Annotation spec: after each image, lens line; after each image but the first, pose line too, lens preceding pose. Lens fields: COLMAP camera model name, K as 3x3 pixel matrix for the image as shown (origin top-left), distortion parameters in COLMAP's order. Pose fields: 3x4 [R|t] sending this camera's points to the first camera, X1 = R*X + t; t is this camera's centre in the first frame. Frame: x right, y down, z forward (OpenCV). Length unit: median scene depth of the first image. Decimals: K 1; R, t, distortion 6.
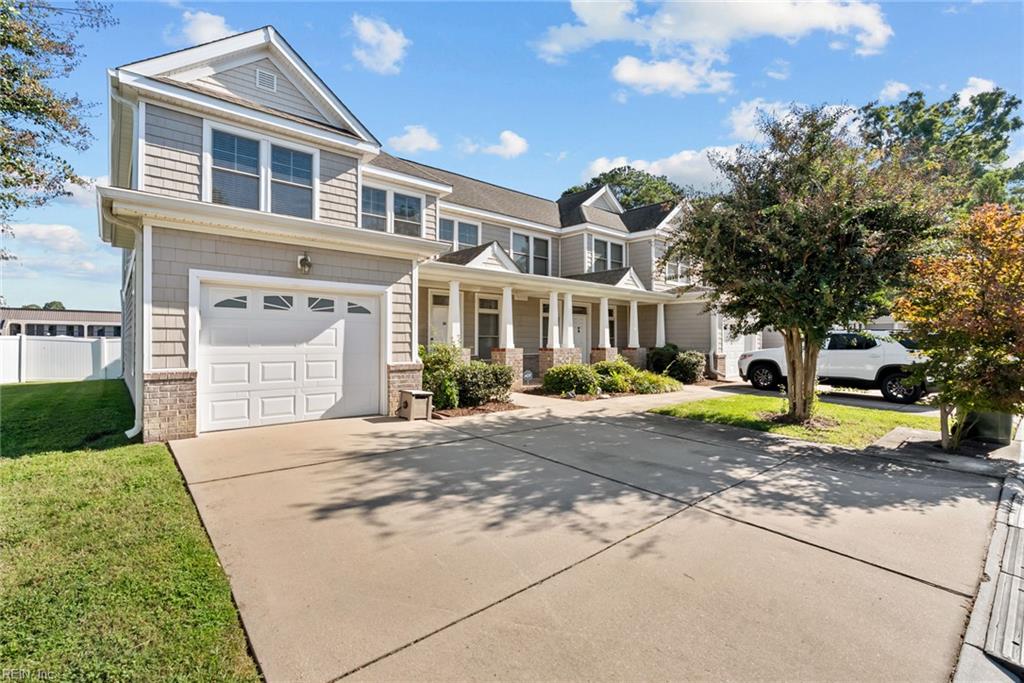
lens RADIAL K [[464.5, 0, 512.3], [0, 464.5, 339.6], [0, 0, 1]] dist [-0.008765, 0.001482]
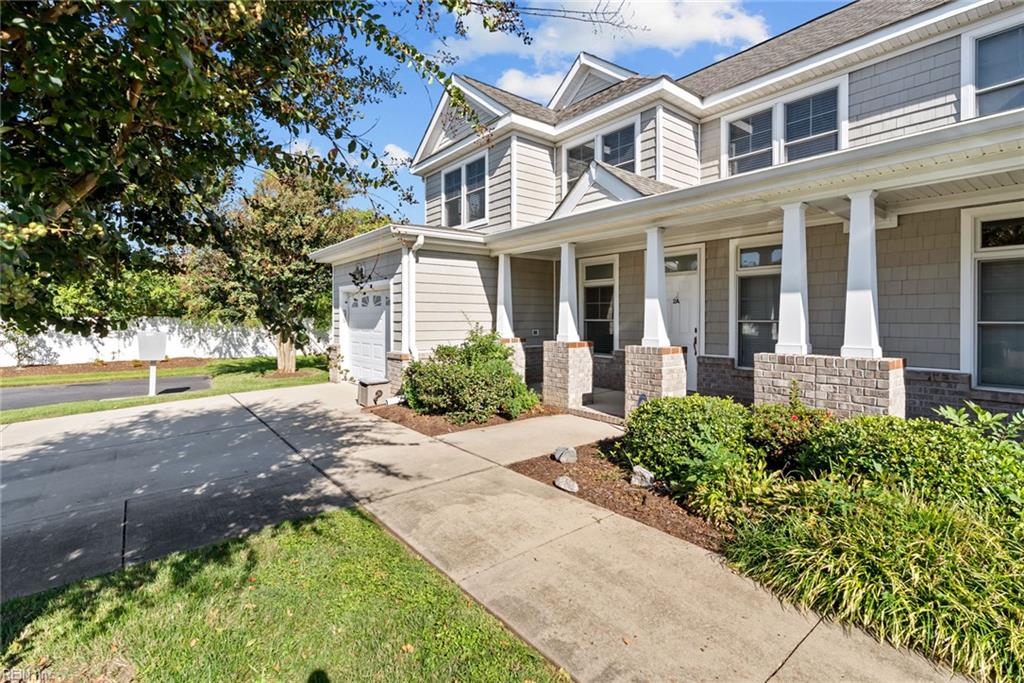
lens RADIAL K [[464.5, 0, 504.0], [0, 464.5, 319.7], [0, 0, 1]] dist [-0.008765, 0.001482]
pose [[-0.042416, 0.001532, -0.999099, 0.958473], [0.005665, 0.999983, 0.001292, -0.024680], [0.999084, -0.005605, -0.042424, 1.593964]]
